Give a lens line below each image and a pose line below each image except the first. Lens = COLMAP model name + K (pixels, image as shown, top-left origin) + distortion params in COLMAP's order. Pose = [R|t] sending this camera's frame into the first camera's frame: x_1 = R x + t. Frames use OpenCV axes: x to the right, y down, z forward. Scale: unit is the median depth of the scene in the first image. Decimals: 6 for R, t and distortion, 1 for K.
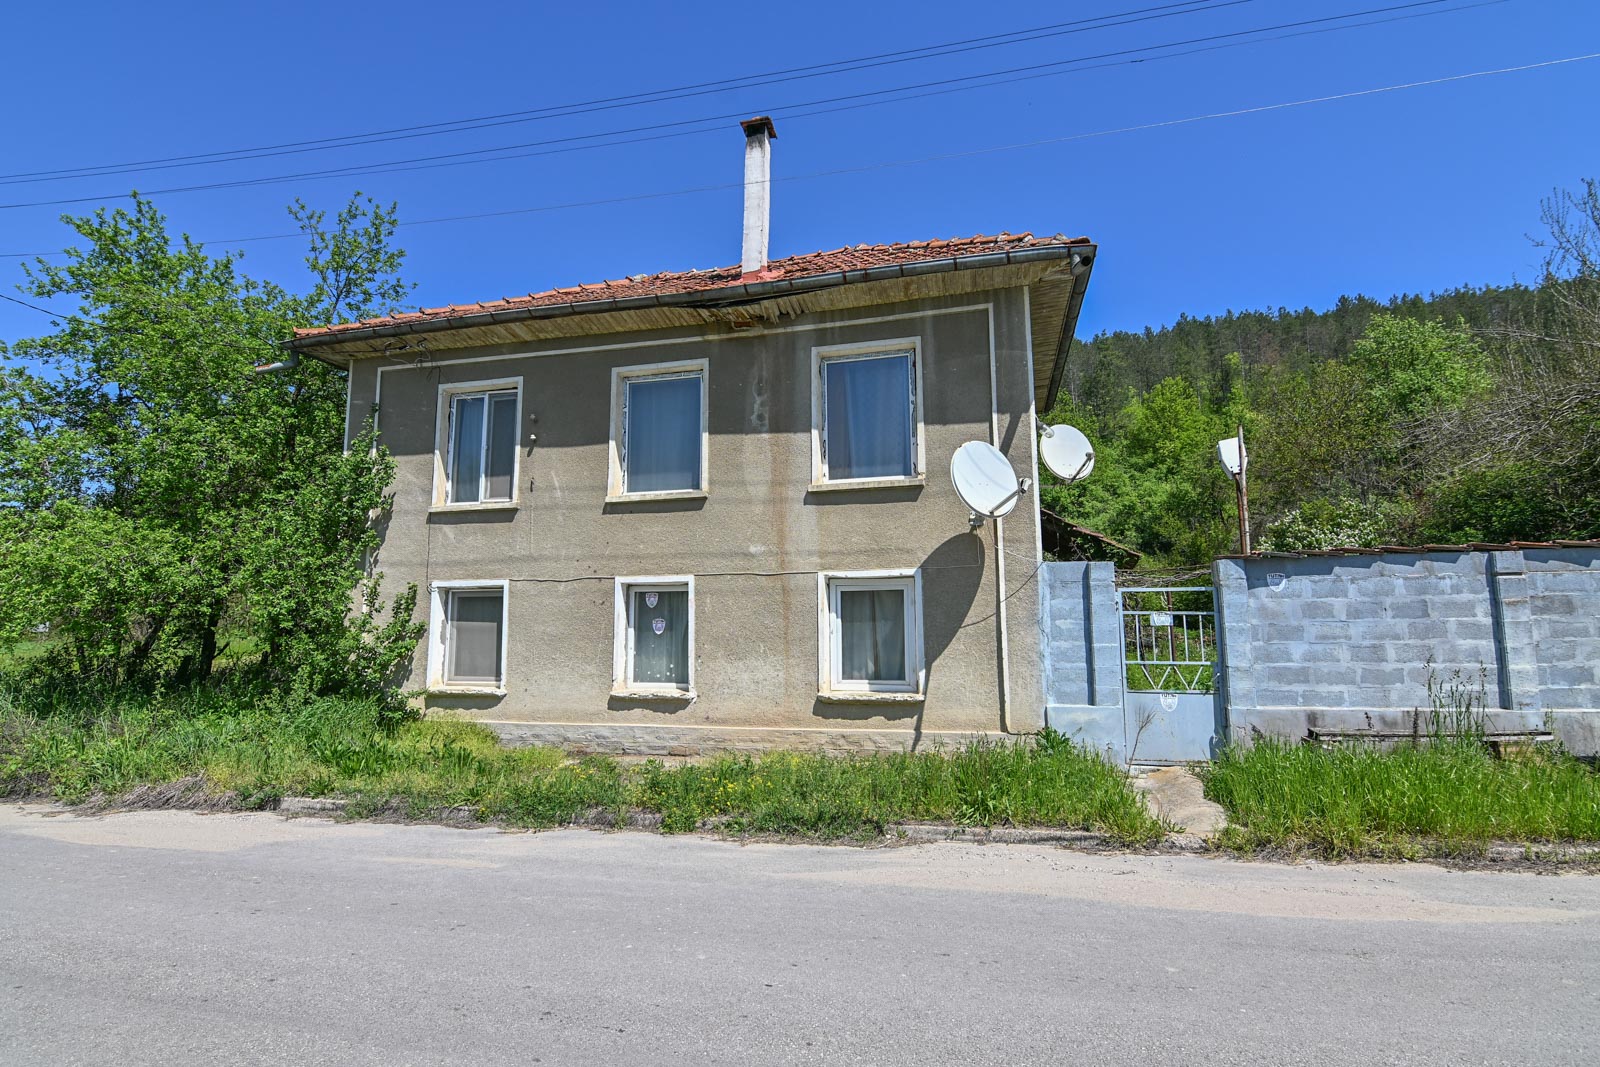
lens RADIAL K [[775.0, 0, 802.7], [0, 775.0, 529.0], [0, 0, 1]] dist [-0.016305, -0.004399]
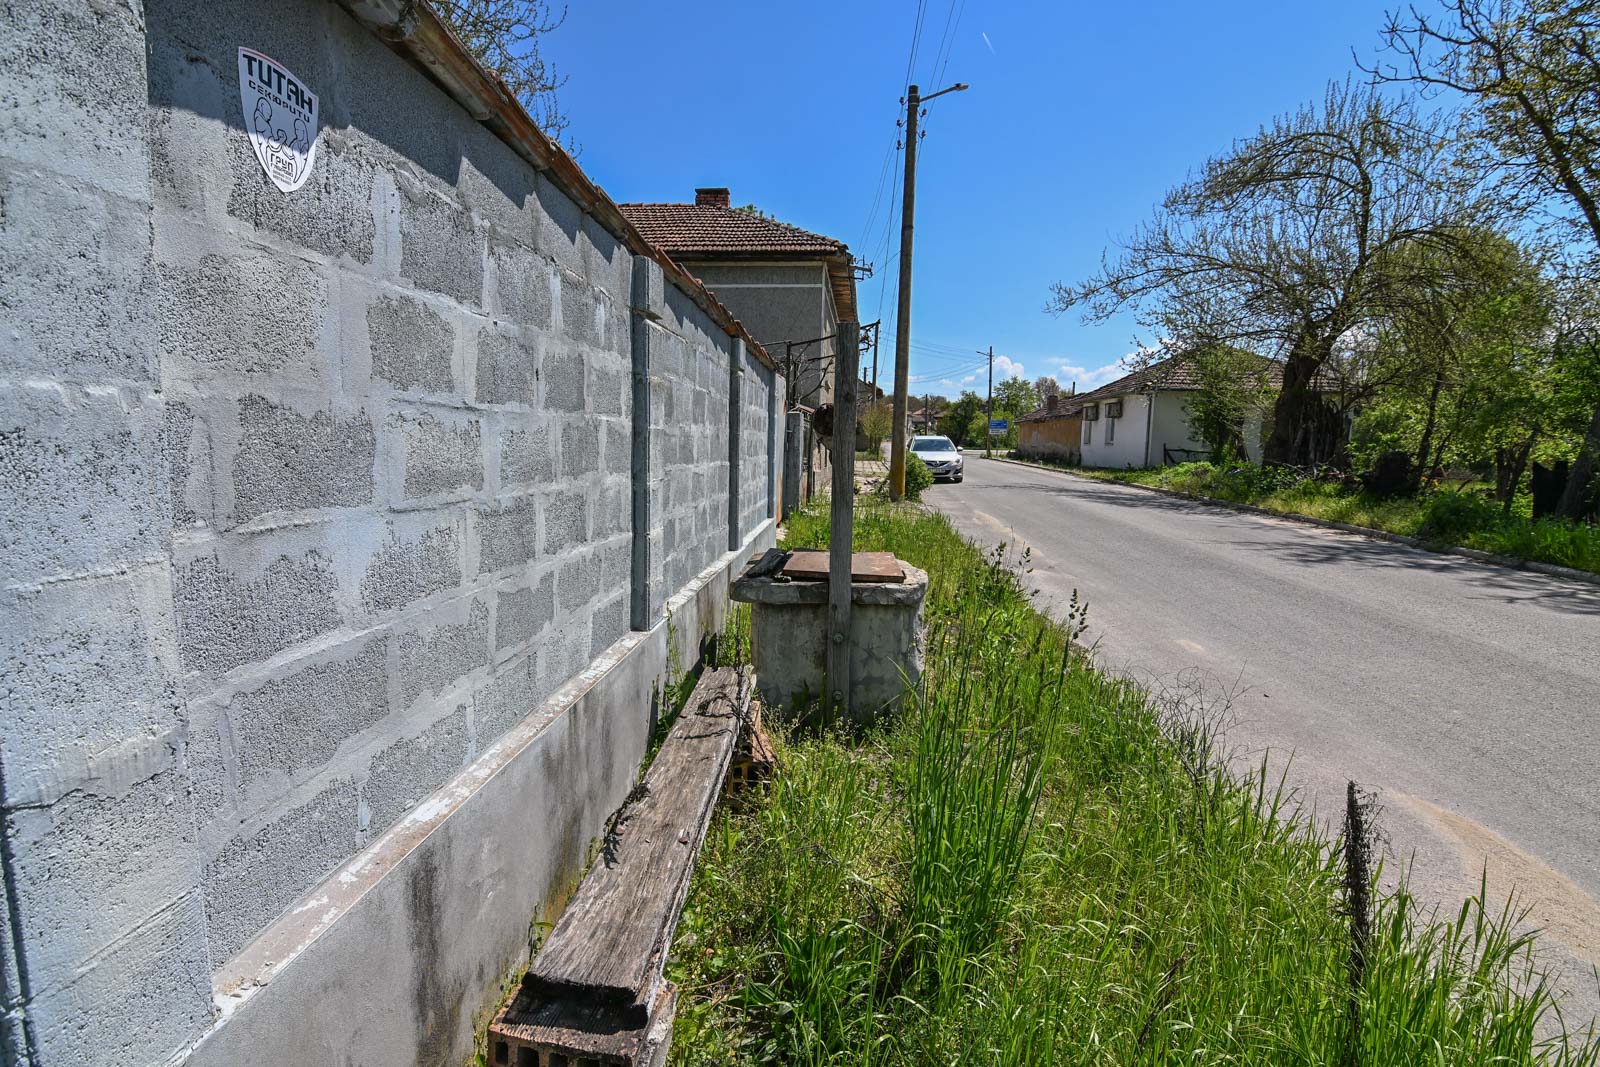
lens RADIAL K [[775.0, 0, 800.0], [0, 775.0, 544.3], [0, 0, 1]] dist [-0.016305, -0.004399]
pose [[-0.164139, -0.126085, 0.978346, 0.373924], [-0.149025, 0.983584, 0.101758, 0.100338], [-0.975115, -0.129096, -0.180234, 0.772265]]
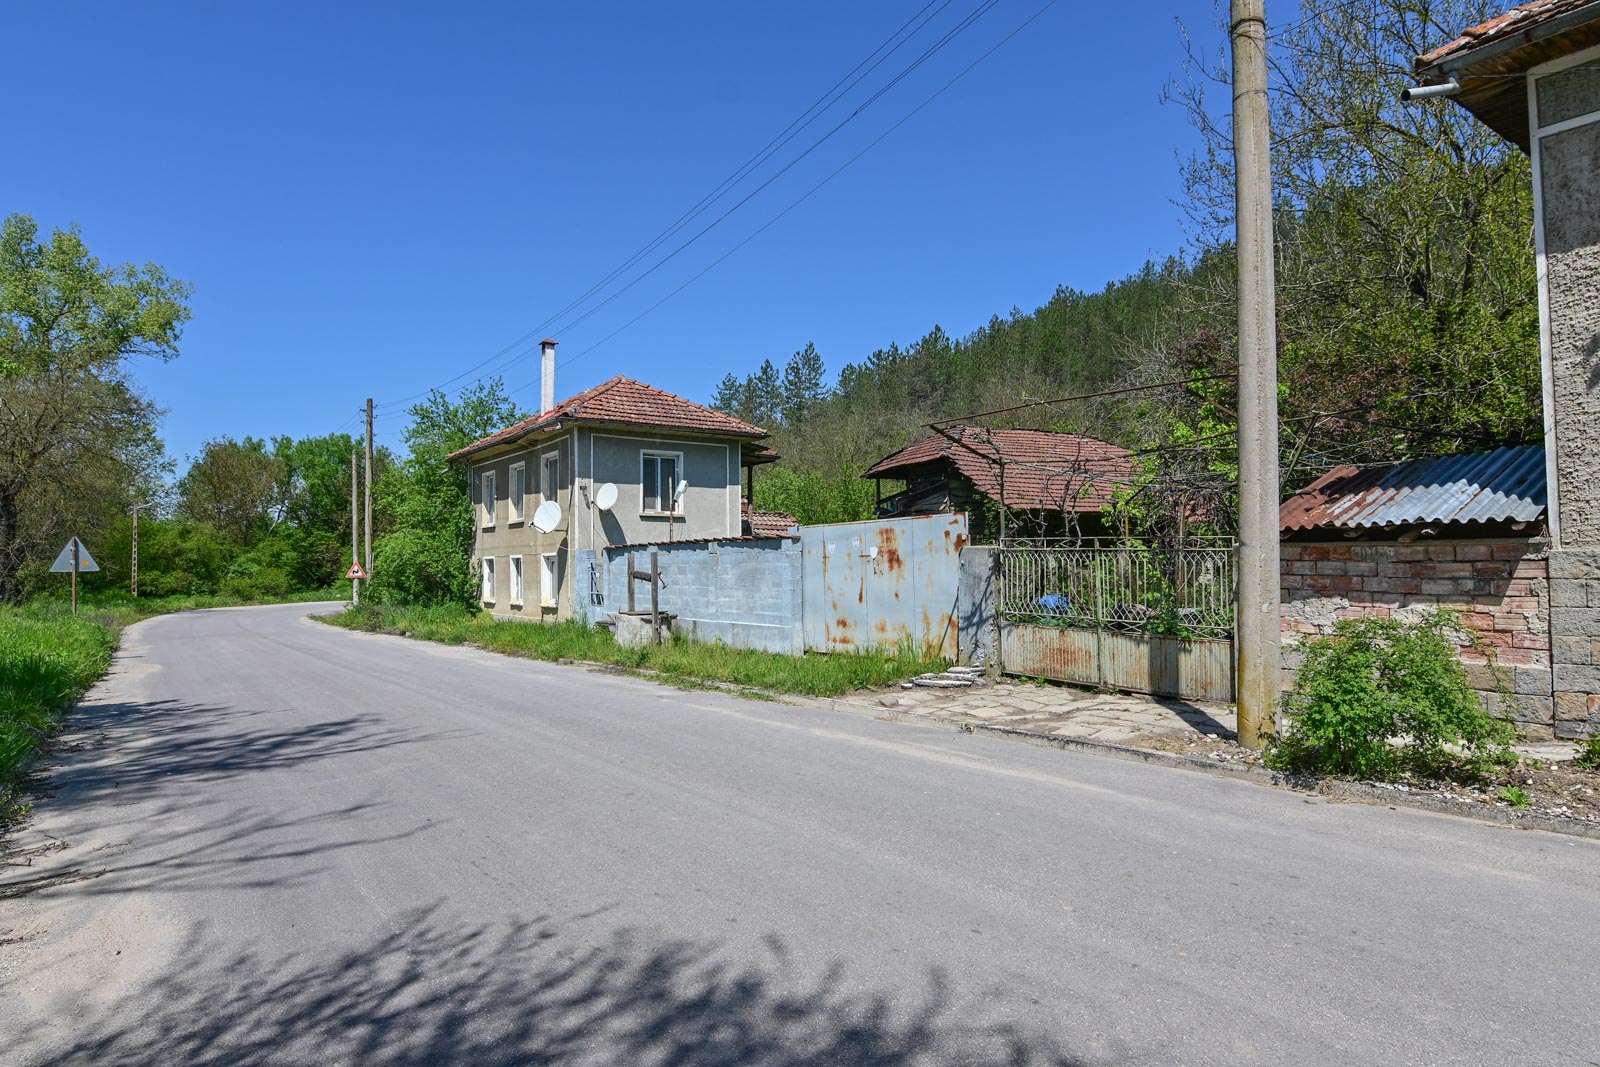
lens RADIAL K [[966.6, 0, 834.3], [0, 966.6, 528.9], [0, 0, 1]] dist [-0.018207, -0.000703]
pose [[0.764665, -0.027764, -0.643829, 2.494042], [0.088517, 0.994127, 0.062260, -0.118411], [0.638320, -0.104598, 0.762632, -0.642687]]
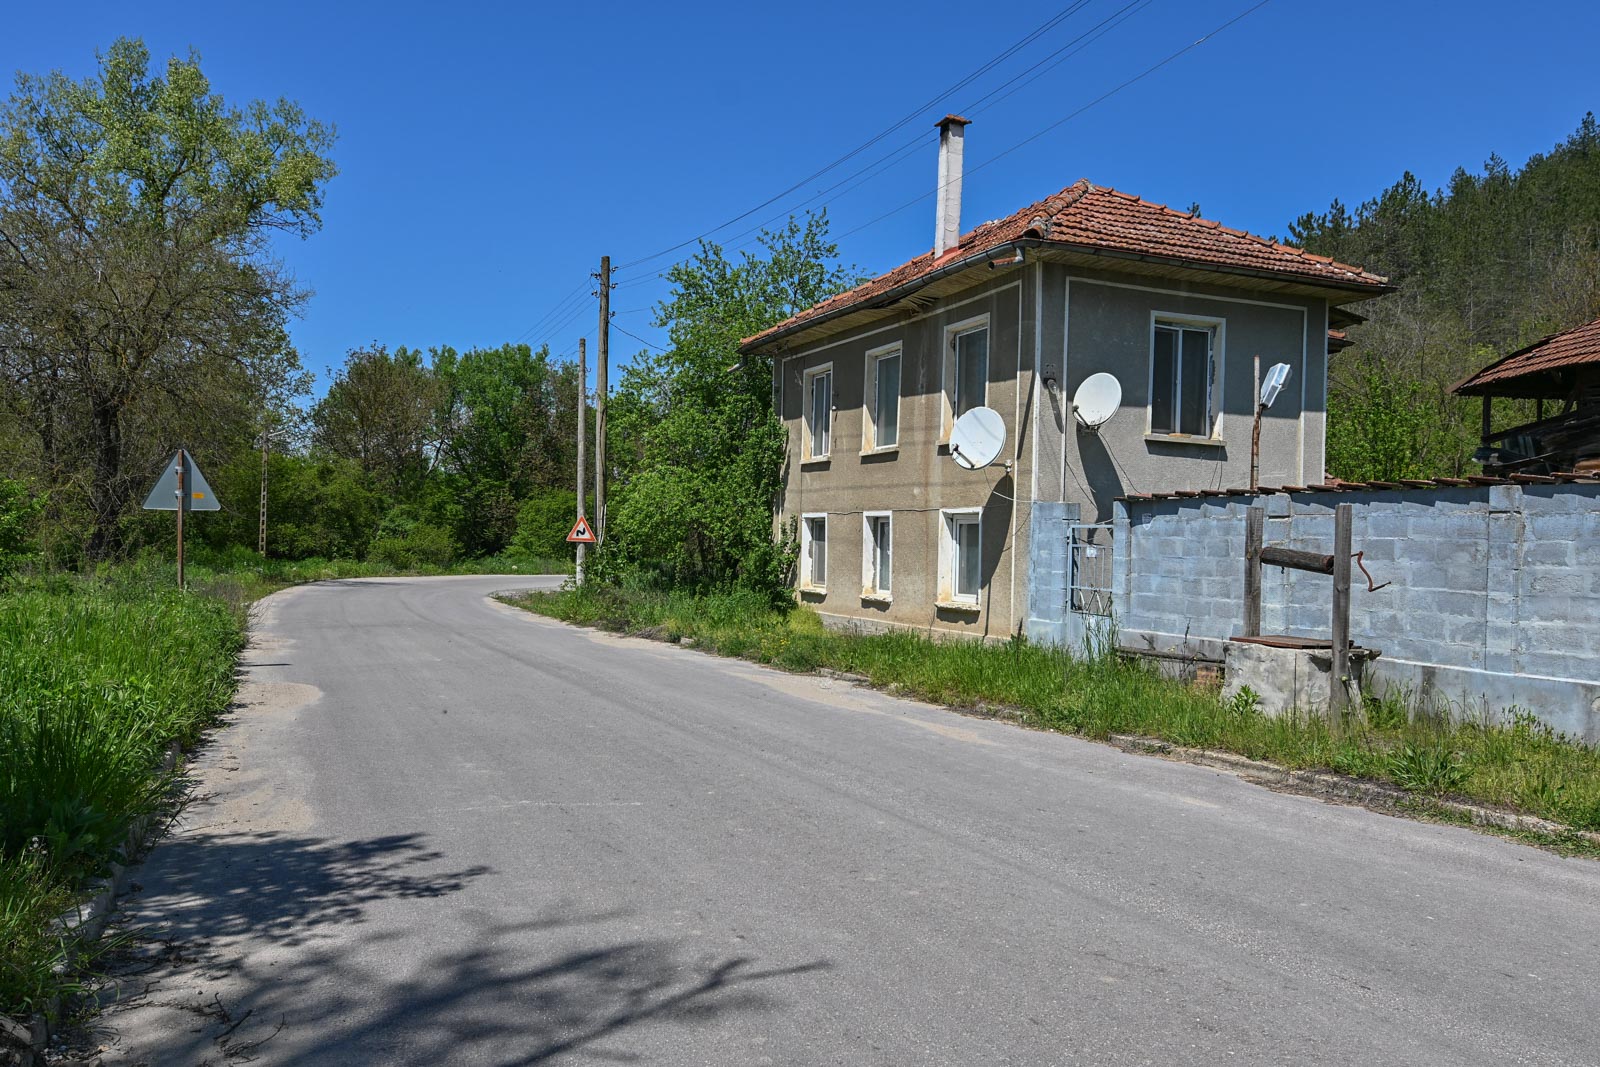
lens RADIAL K [[1311.8, 0, 792.1], [0, 1311.8, 543.0], [0, 0, 1]] dist [0.013199, -0.005479]
pose [[0.585410, 0.021189, -0.810460, 1.564233], [0.070920, 0.994488, 0.077227, -0.070216], [0.807629, -0.102687, 0.580681, -0.443090]]
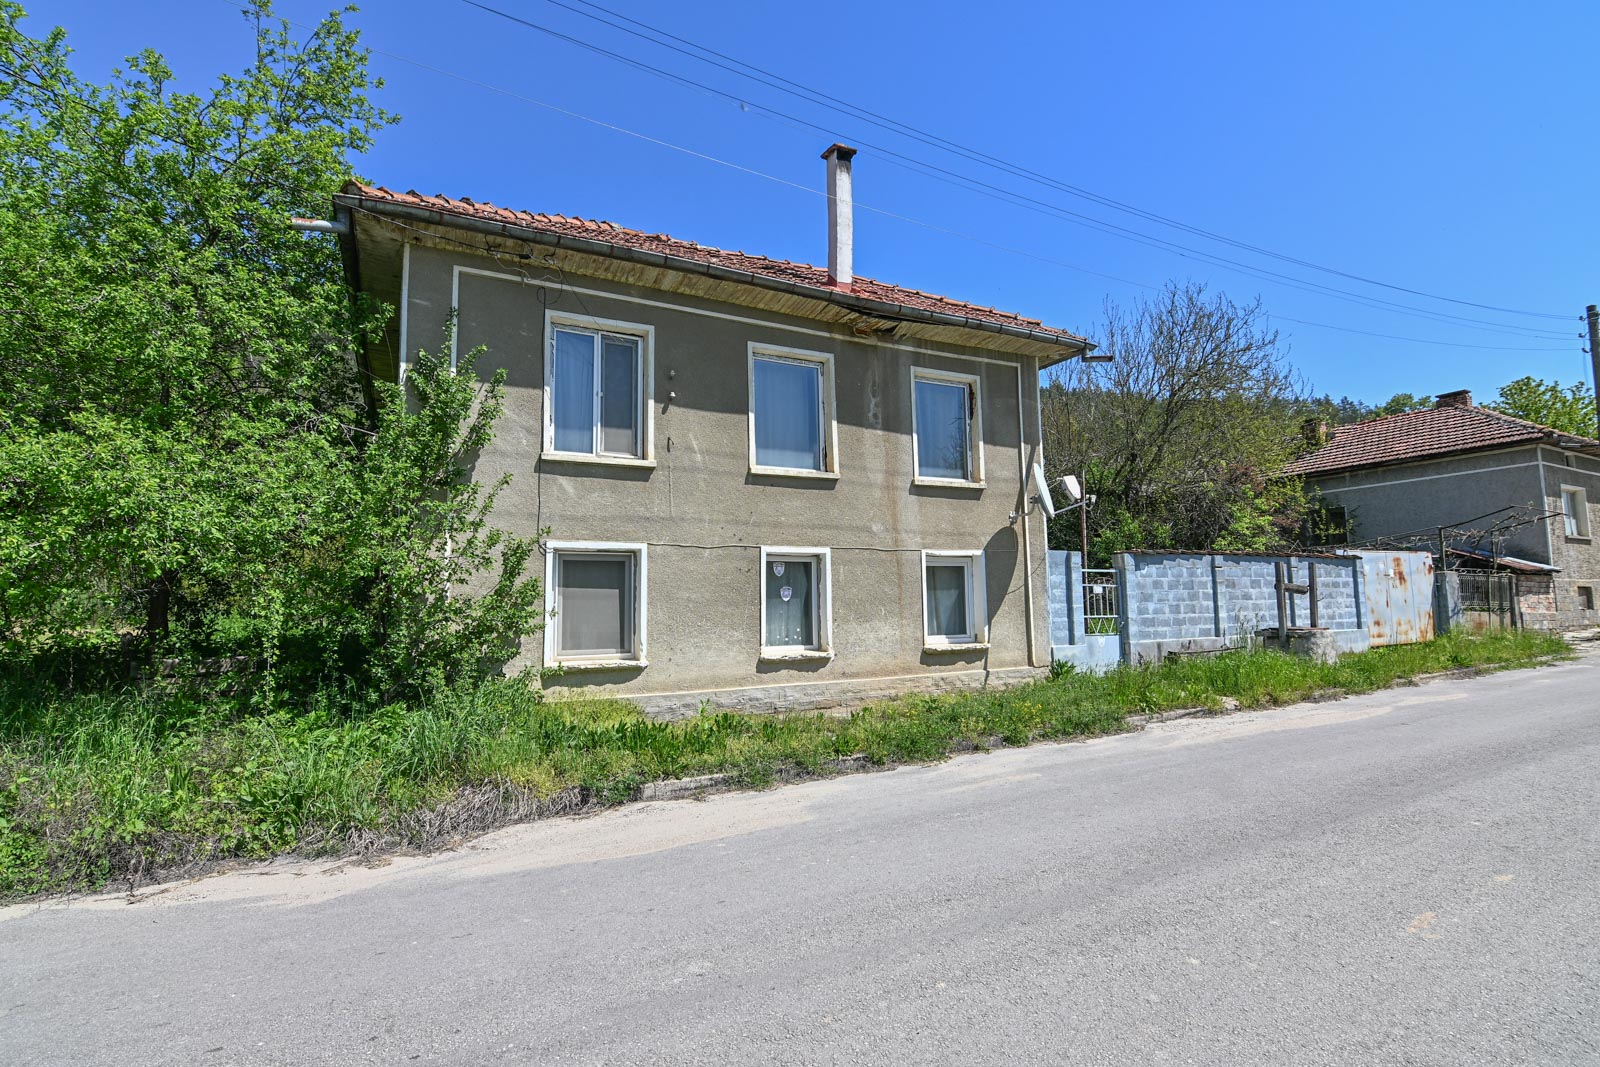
lens RADIAL K [[775.0, 0, 806.1], [0, 775.0, 525.8], [0, 0, 1]] dist [-0.016305, -0.004399]
pose [[0.745714, 0.063130, 0.663269, -0.906918], [-0.075149, 0.997118, -0.010415, 0.042217], [-0.662015, -0.042078, 0.748309, 0.185754]]
